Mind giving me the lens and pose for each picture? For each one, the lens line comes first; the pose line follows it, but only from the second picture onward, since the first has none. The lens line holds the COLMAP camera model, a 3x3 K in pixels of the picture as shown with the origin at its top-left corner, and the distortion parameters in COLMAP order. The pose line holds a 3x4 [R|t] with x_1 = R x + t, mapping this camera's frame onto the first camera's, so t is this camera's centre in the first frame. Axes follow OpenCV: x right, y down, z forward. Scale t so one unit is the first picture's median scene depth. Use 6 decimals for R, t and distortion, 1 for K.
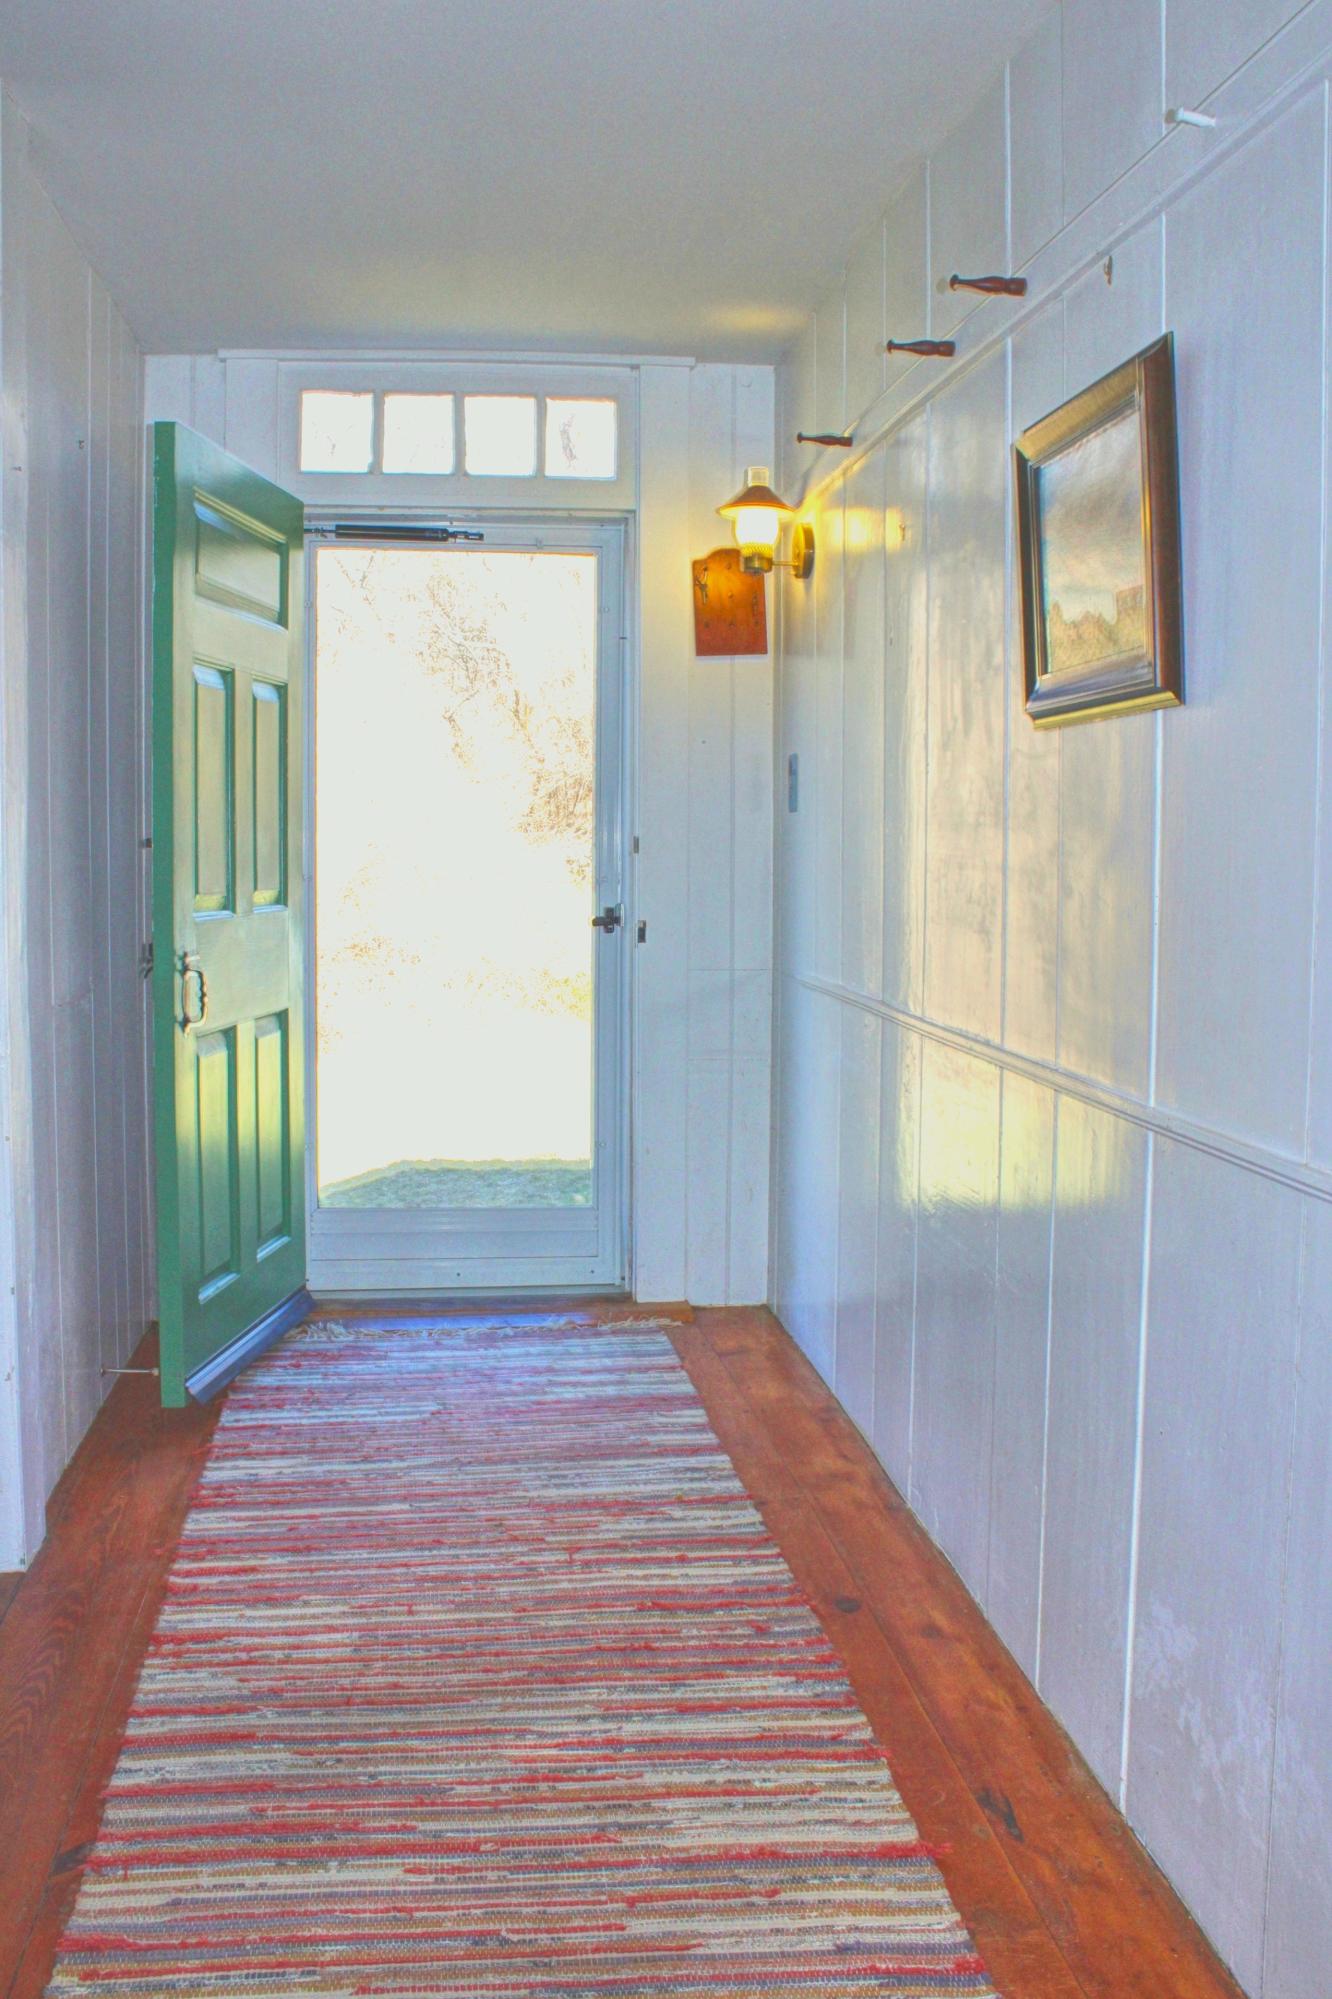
lens RADIAL K [[1780.7, 0, 651.8], [0, 1780.7, 985.6], [0, 0, 1]] dist [-0.150349, 0.112186]
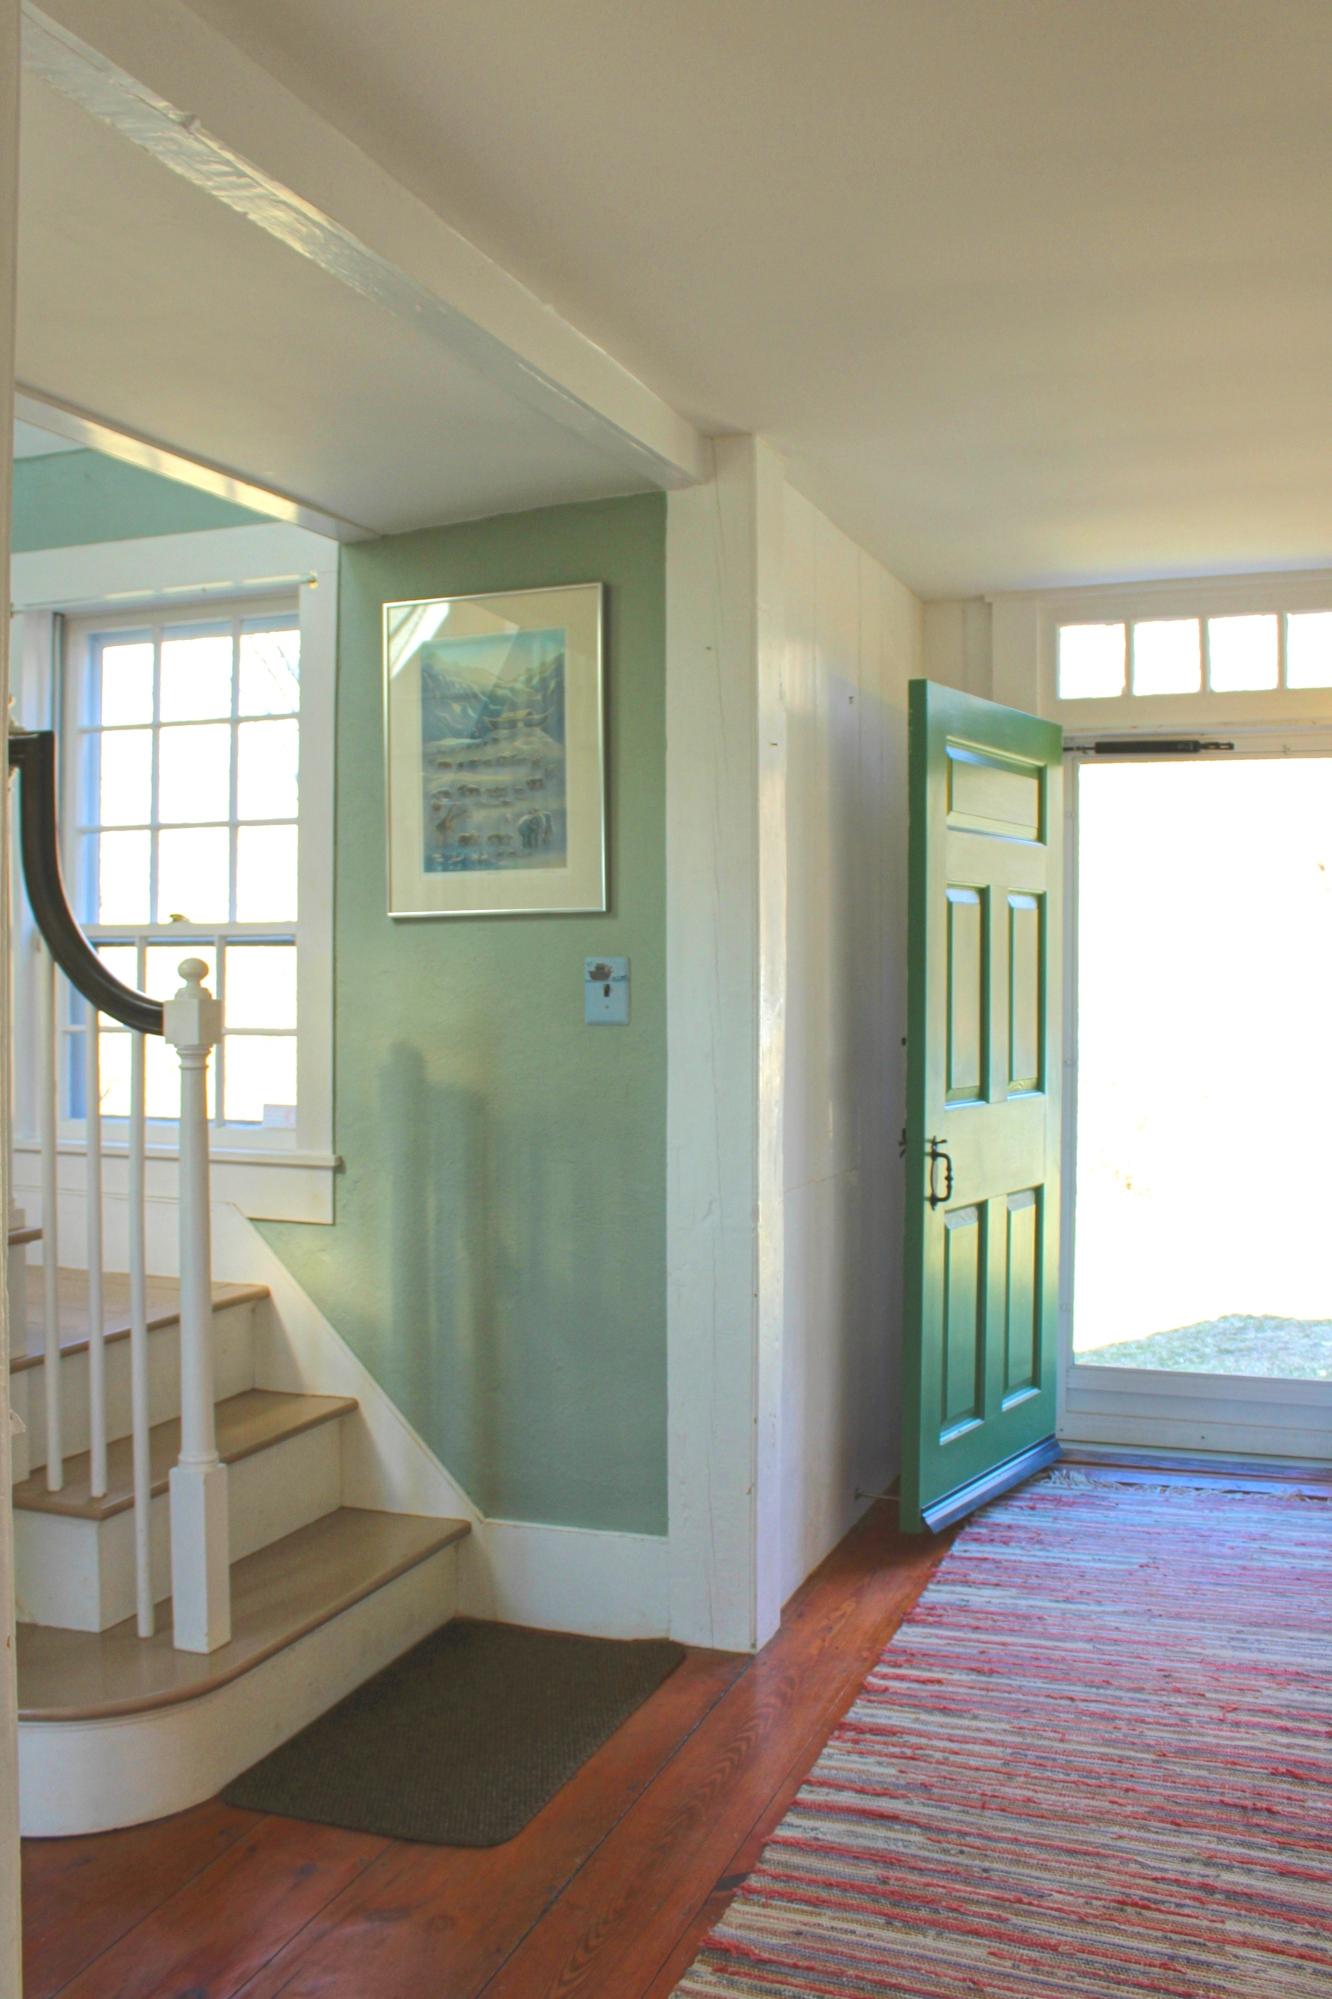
lens RADIAL K [[1780.7, 0, 660.5], [0, 1780.7, 996.2], [0, 0, 1]] dist [-0.150349, 0.112186]
pose [[0.874711, -0.003518, -0.484633, 0.167931], [-0.025363, 0.998271, -0.053024, -0.054747], [0.483981, 0.058672, 0.873109, -0.129474]]
